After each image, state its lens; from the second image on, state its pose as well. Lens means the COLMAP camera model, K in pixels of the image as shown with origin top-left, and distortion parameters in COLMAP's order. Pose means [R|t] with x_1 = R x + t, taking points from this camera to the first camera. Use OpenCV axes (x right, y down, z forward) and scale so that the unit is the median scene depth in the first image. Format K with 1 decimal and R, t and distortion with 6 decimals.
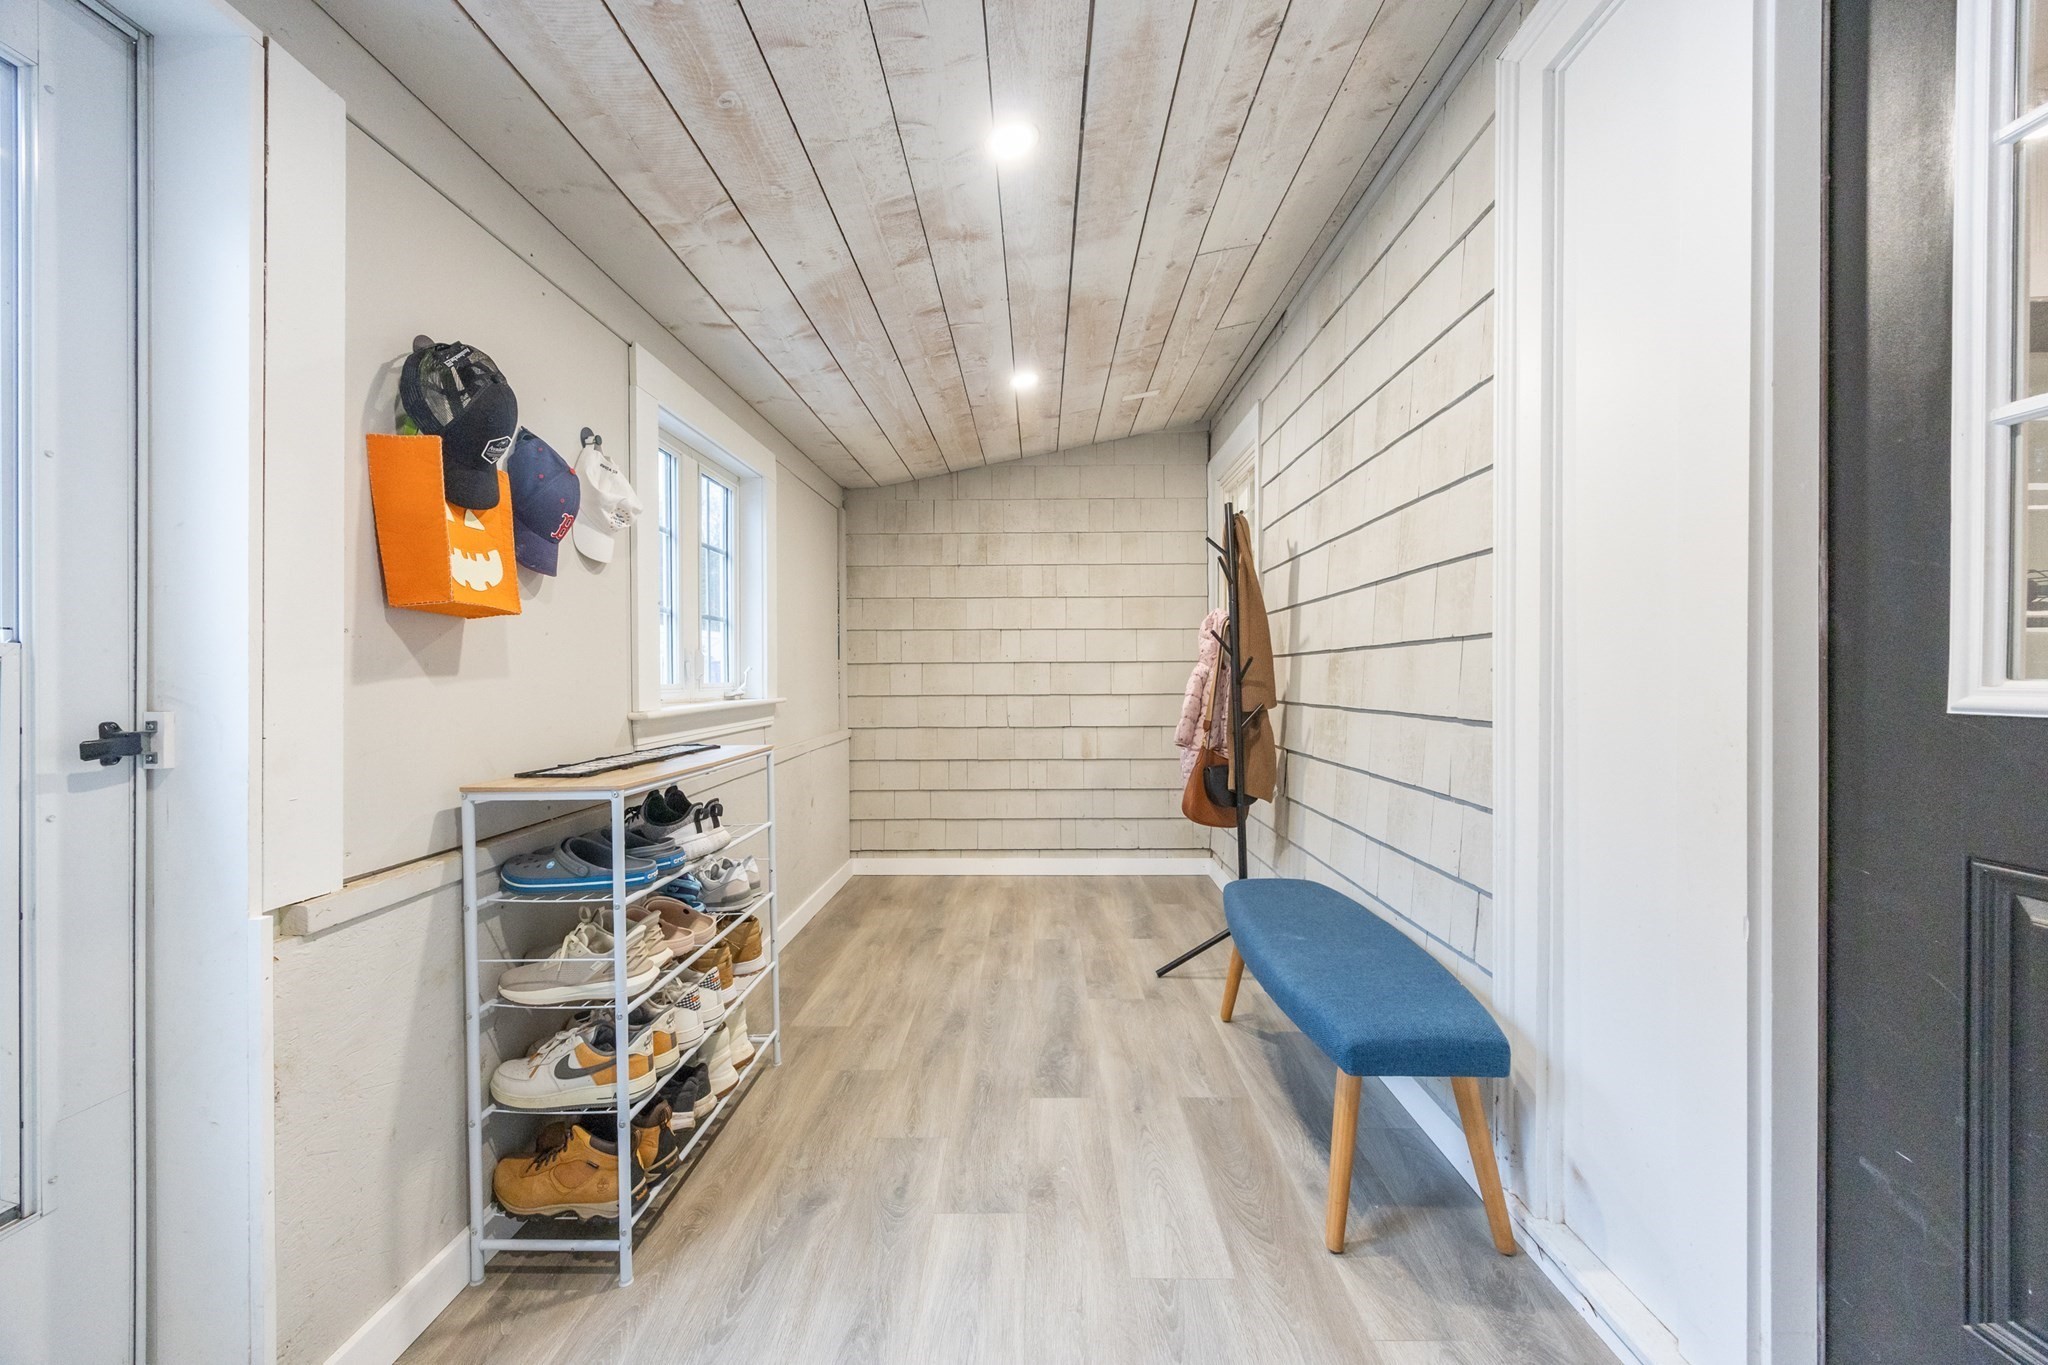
lens RADIAL K [[785.8, 0, 1025.1], [0, 785.8, 679.6], [0, 0, 1]] dist [-0.005759, 0.000063]
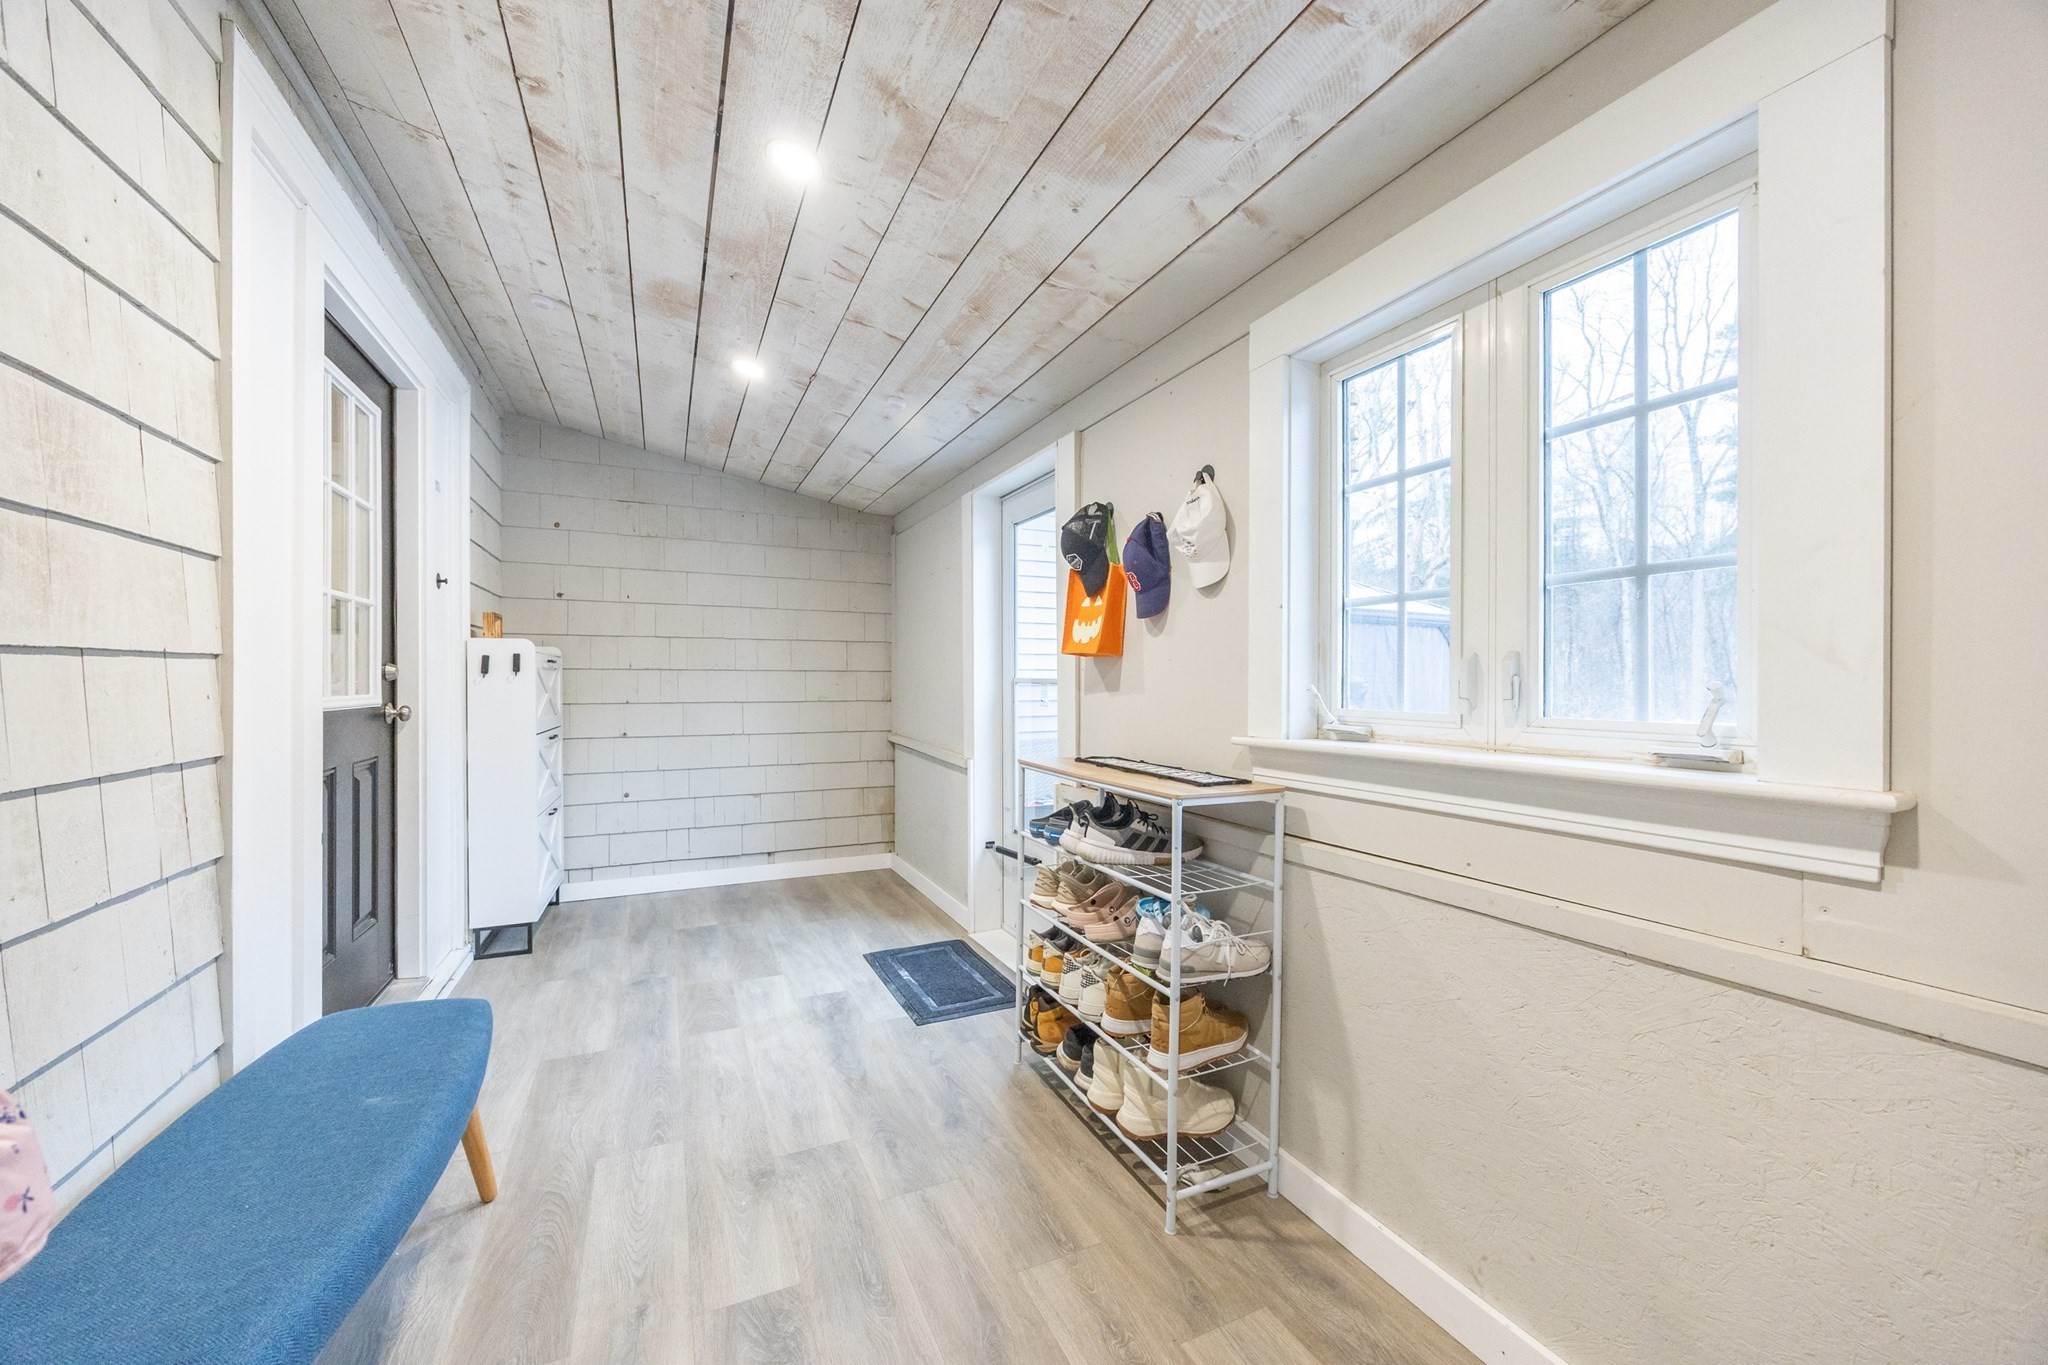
lens RADIAL K [[785.8, 0, 1021.2], [0, 785.8, 683.4], [0, 0, 1]] dist [-0.005759, 0.000063]
pose [[-0.902980, 0.004774, -0.429655, 0.149488], [0.000352, 0.999946, 0.010370, -0.033590], [0.429682, 0.009213, -0.902933, 1.980814]]
